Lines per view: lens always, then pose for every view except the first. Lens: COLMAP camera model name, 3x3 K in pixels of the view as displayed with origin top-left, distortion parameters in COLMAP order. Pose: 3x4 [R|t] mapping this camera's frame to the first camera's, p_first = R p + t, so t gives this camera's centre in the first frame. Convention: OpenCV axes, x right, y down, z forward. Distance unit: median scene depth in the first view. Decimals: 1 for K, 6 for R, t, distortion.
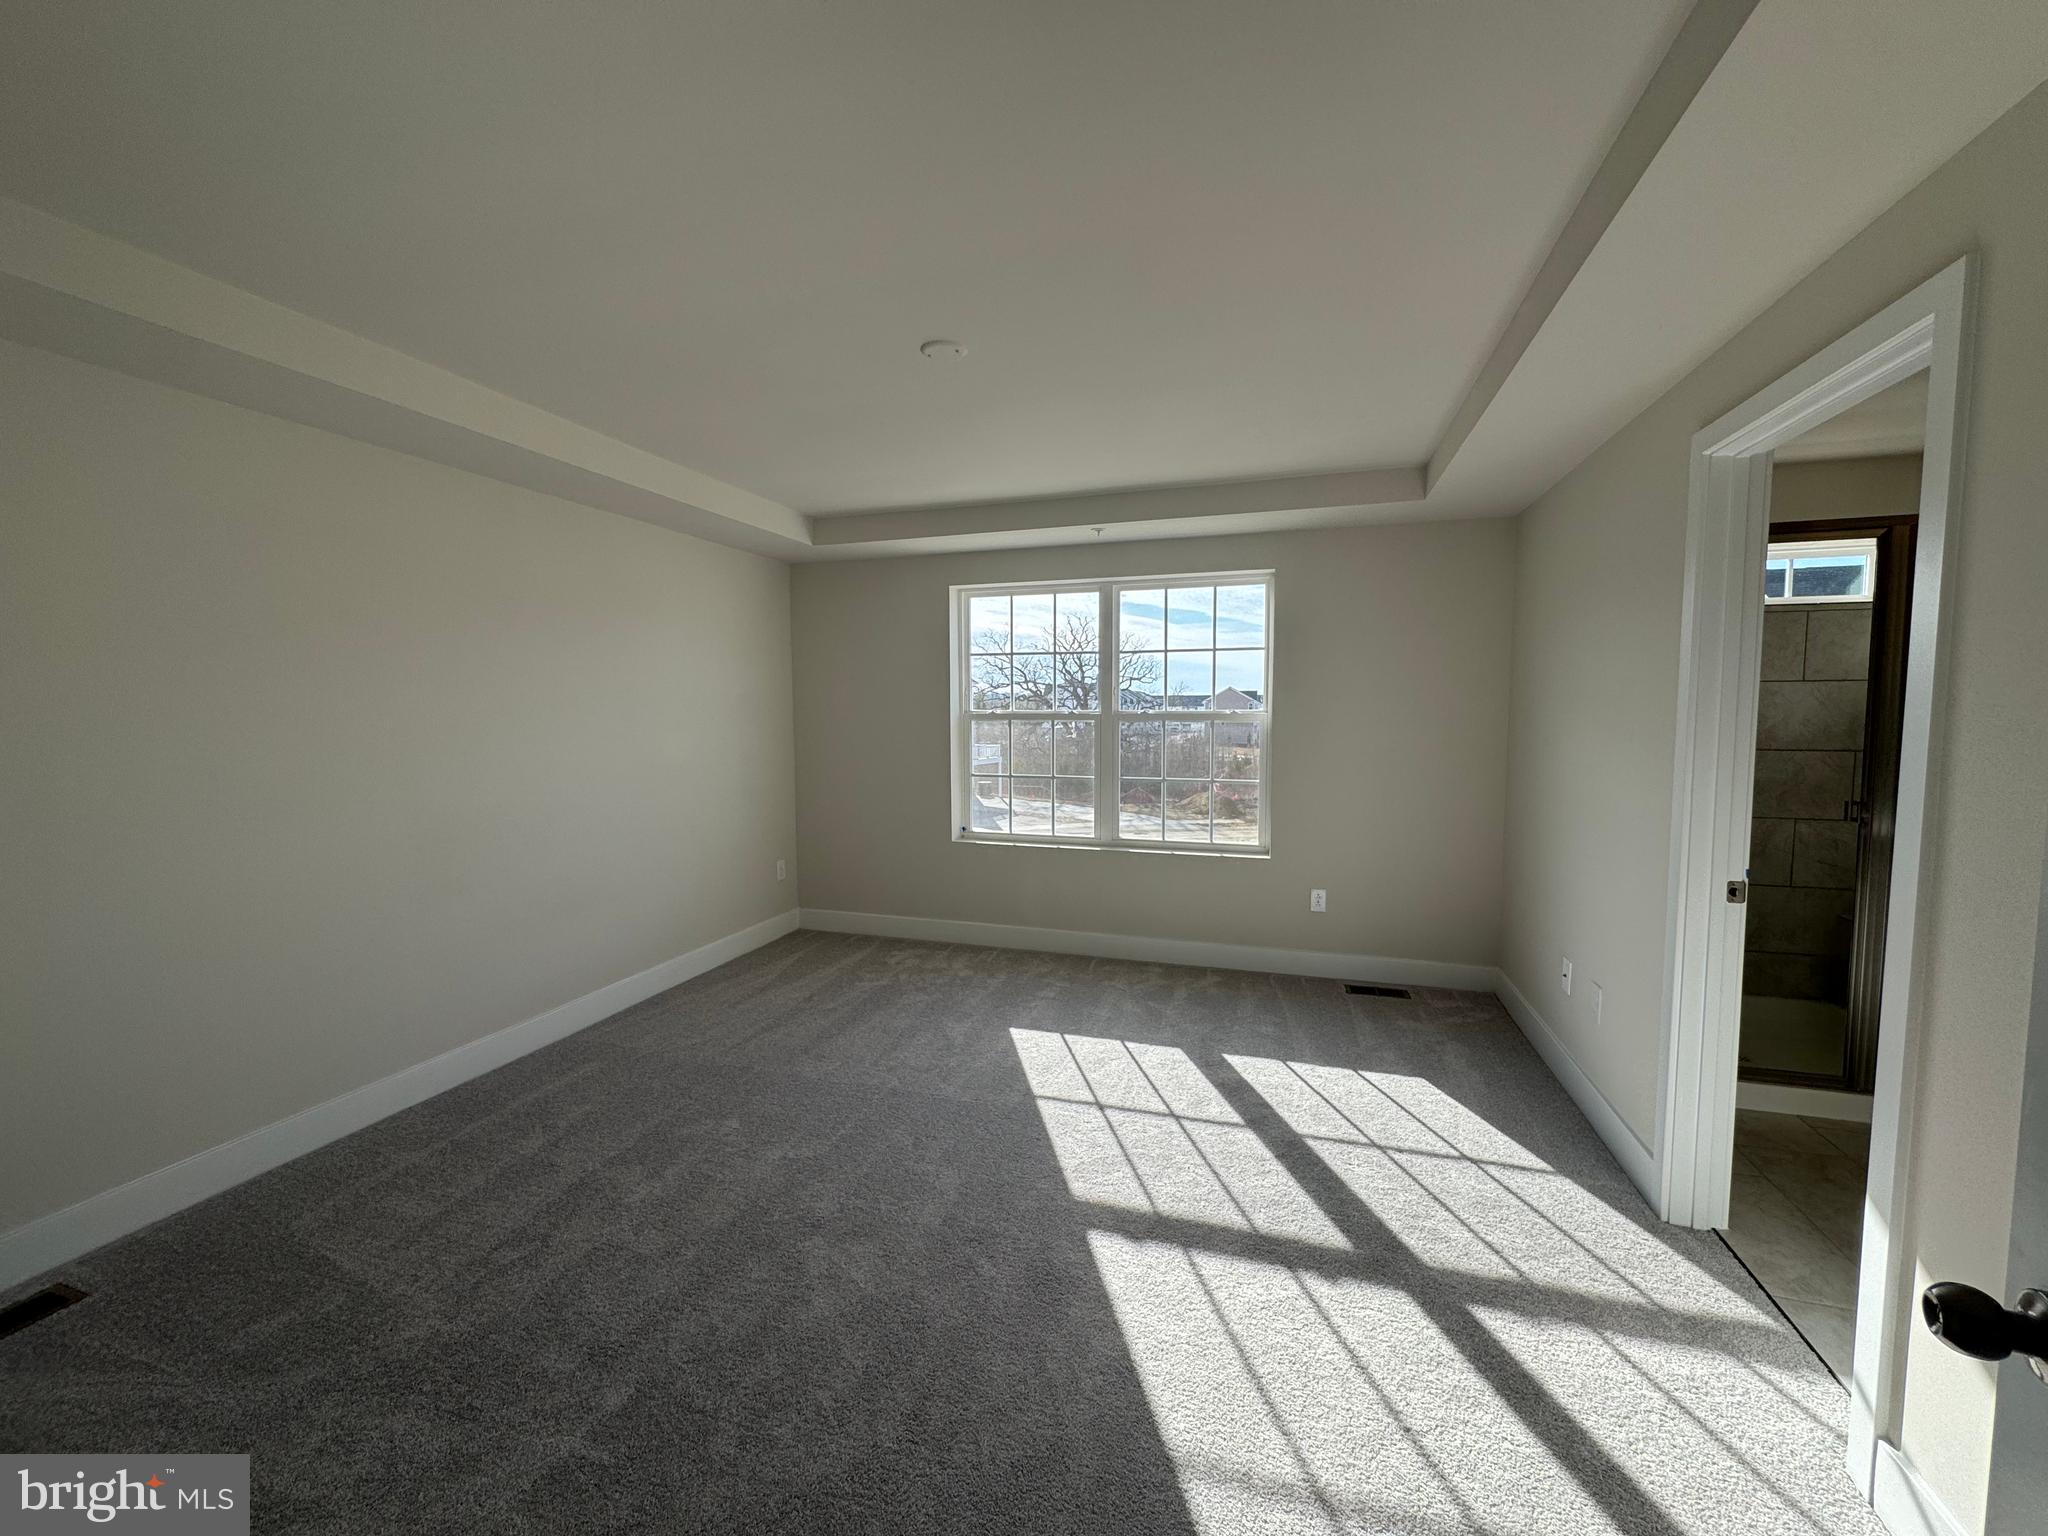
lens RADIAL K [[817.1, 0, 1024.0], [0, 817.1, 768.0], [0, 0, 1]] dist [-0.000420, -0.000016]
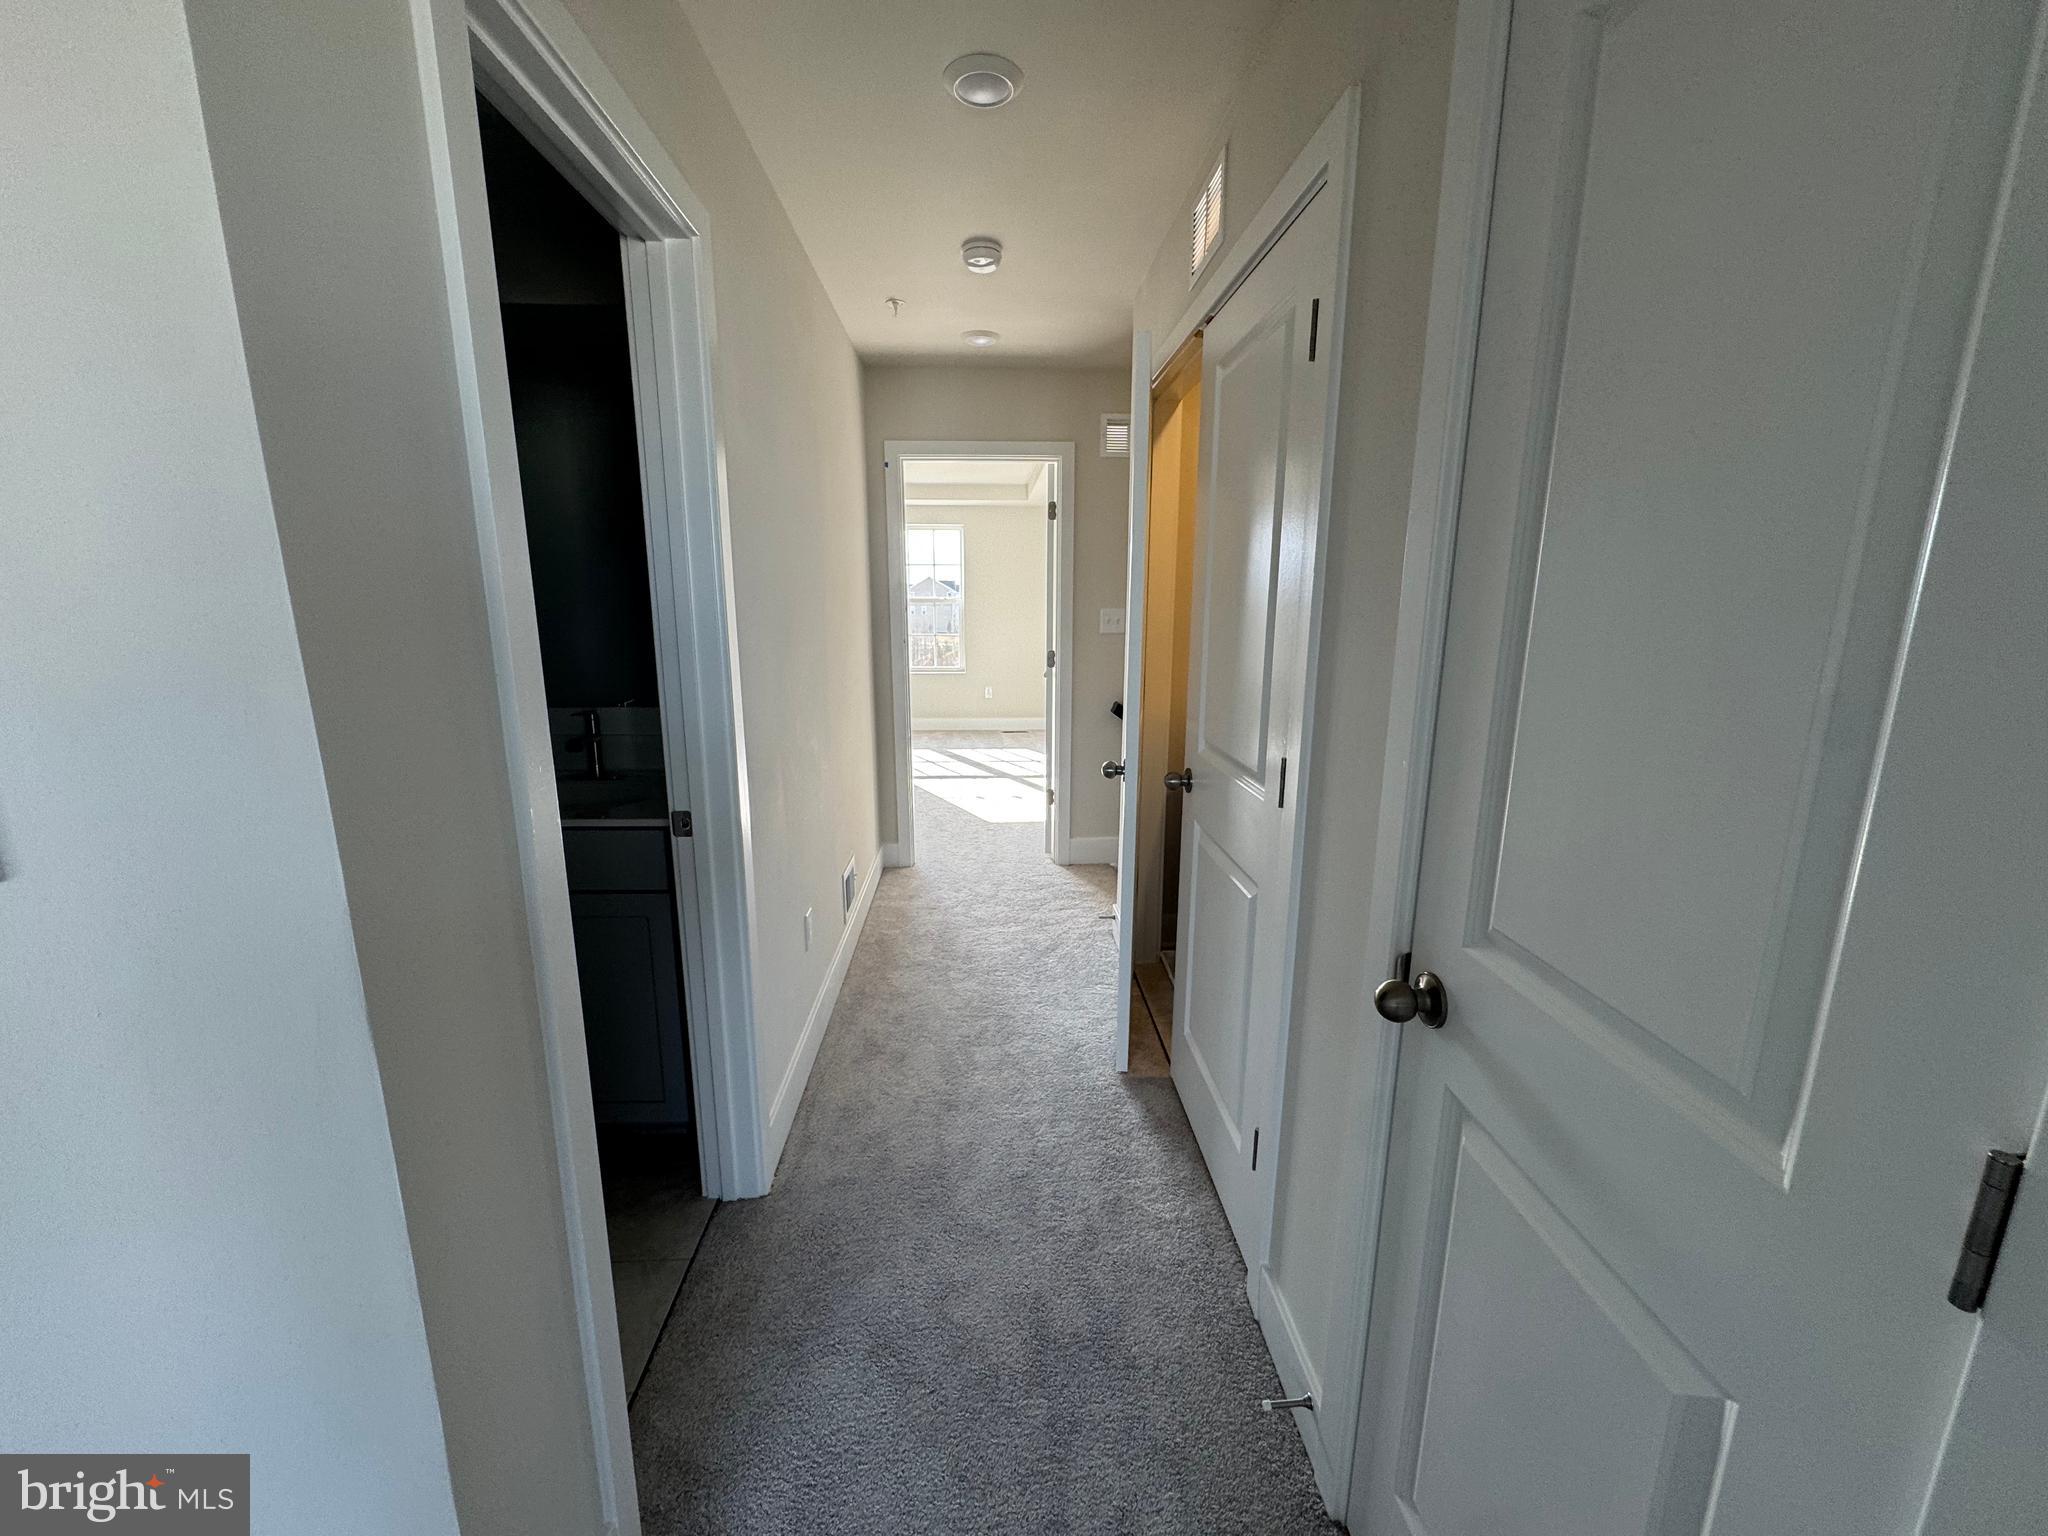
lens RADIAL K [[817.1, 0, 1024.0], [0, 817.1, 768.0], [0, 0, 1]] dist [-0.000420, -0.000016]
pose [[0.936086, -0.062053, 0.346255, -0.279417], [0.015608, 0.990675, 0.135346, 0.074730], [-0.351425, -0.121291, 0.928326, -0.957688]]
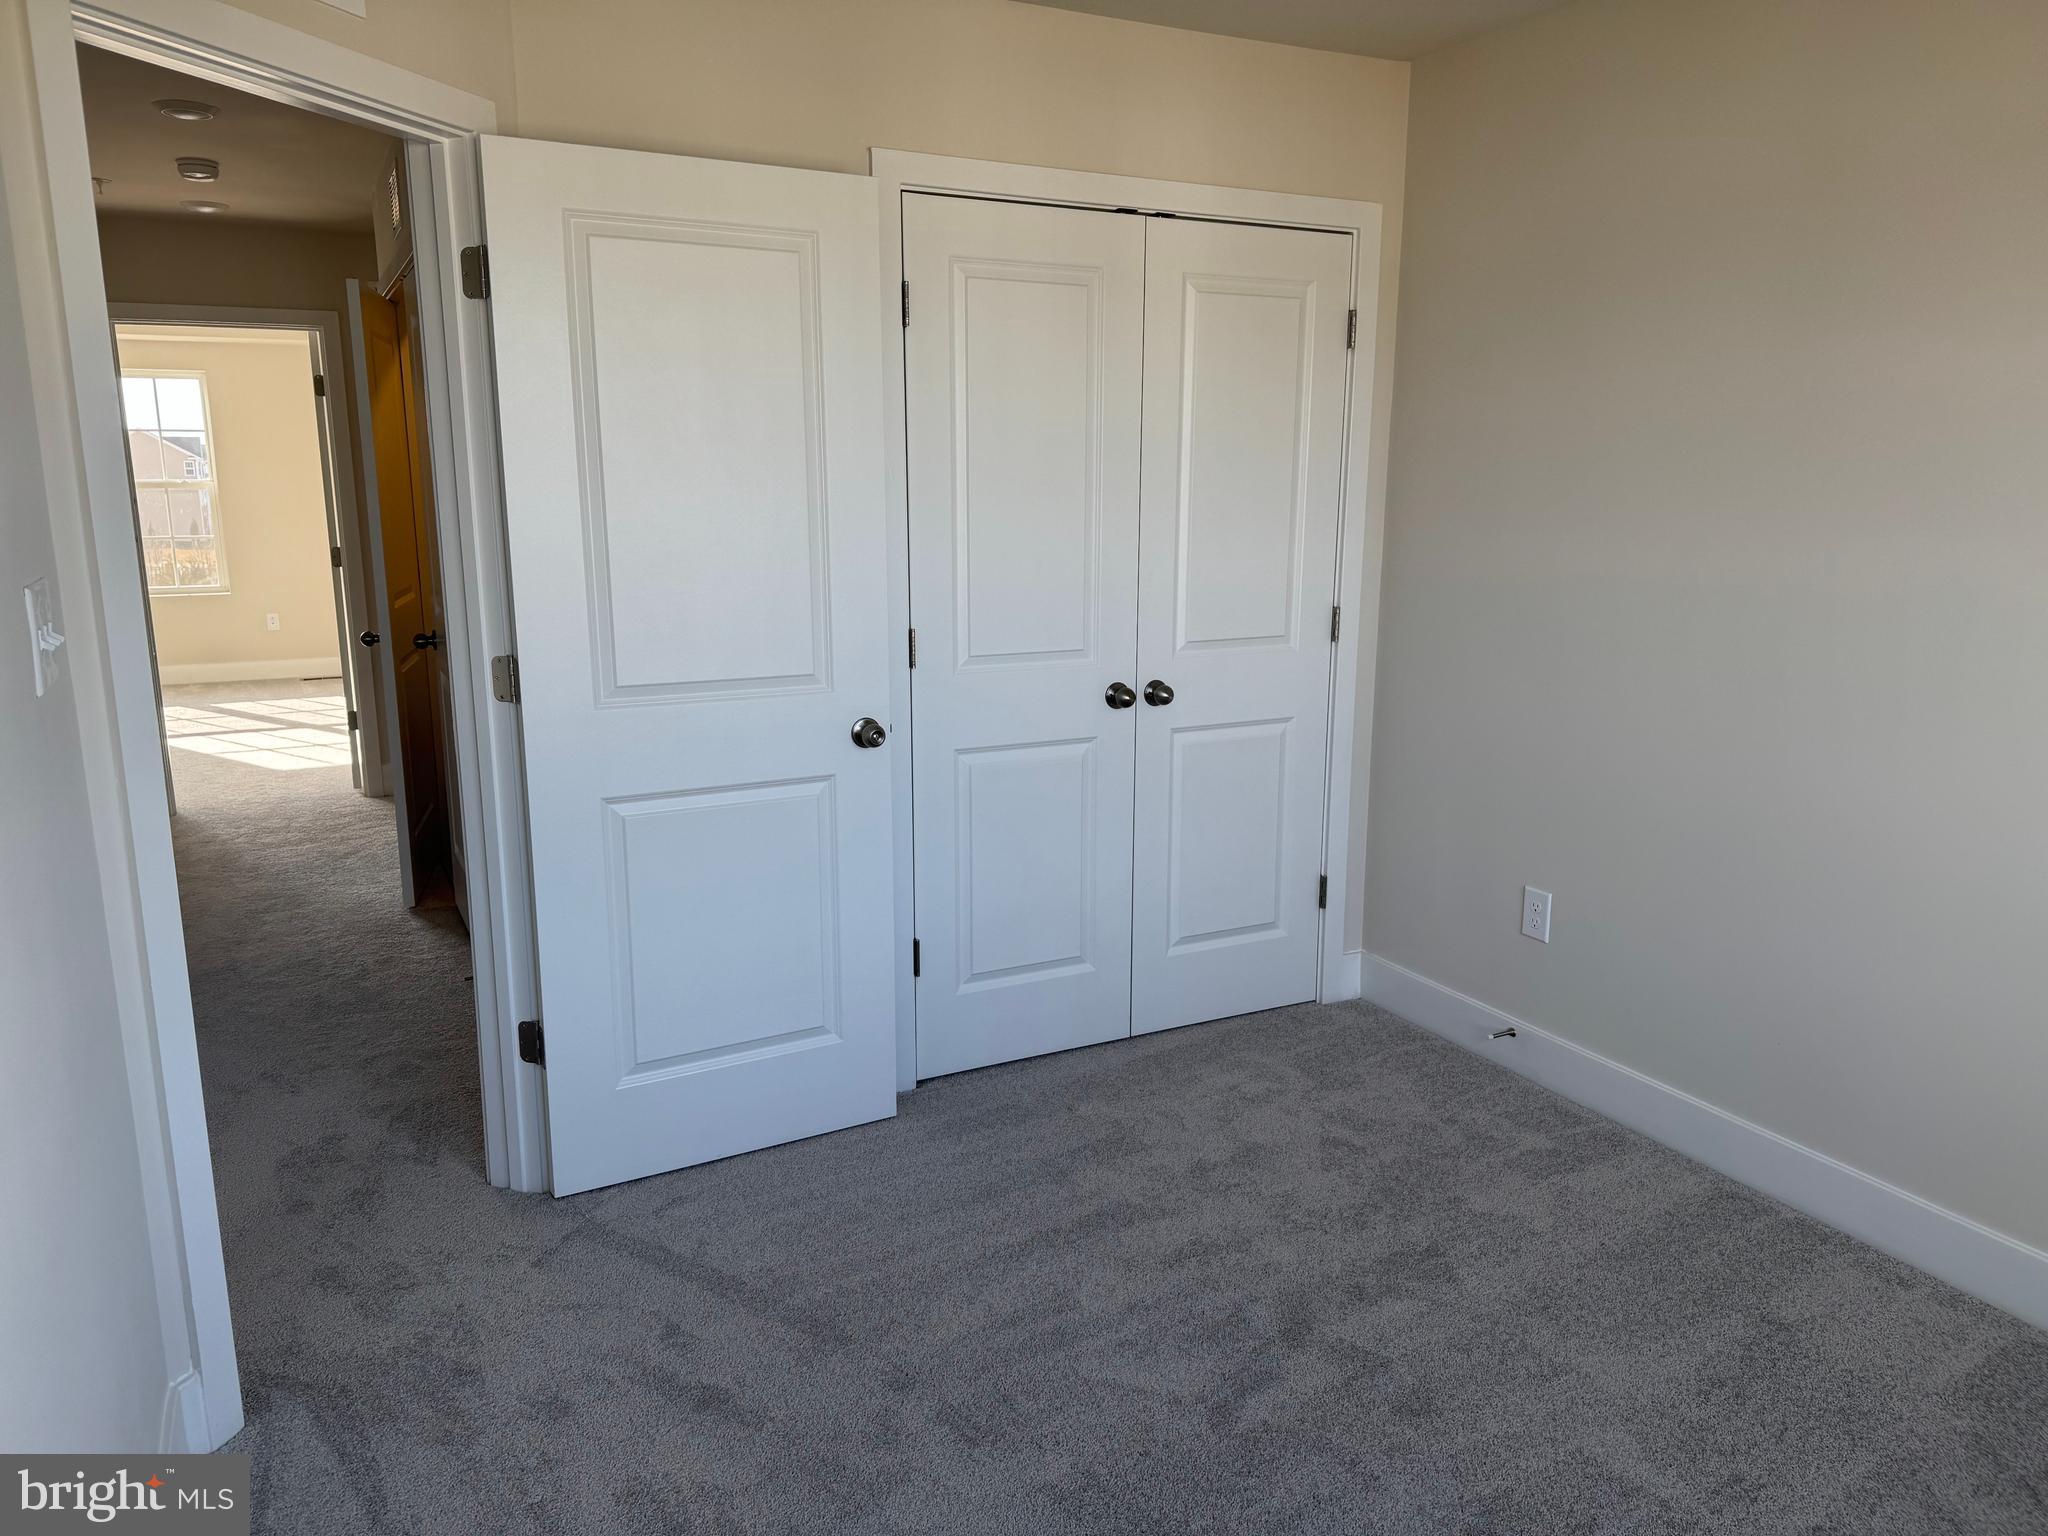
lens RADIAL K [[1424.8, 0, 1024.0], [0, 1424.8, 768.0], [0, 0, 1]] dist [0.092861, -0.124152]
pose [[0.707603, -0.137527, 0.693097, -0.472958], [0.047730, 0.987939, 0.147301, 0.106713], [-0.704996, -0.071149, 0.705633, -1.645961]]
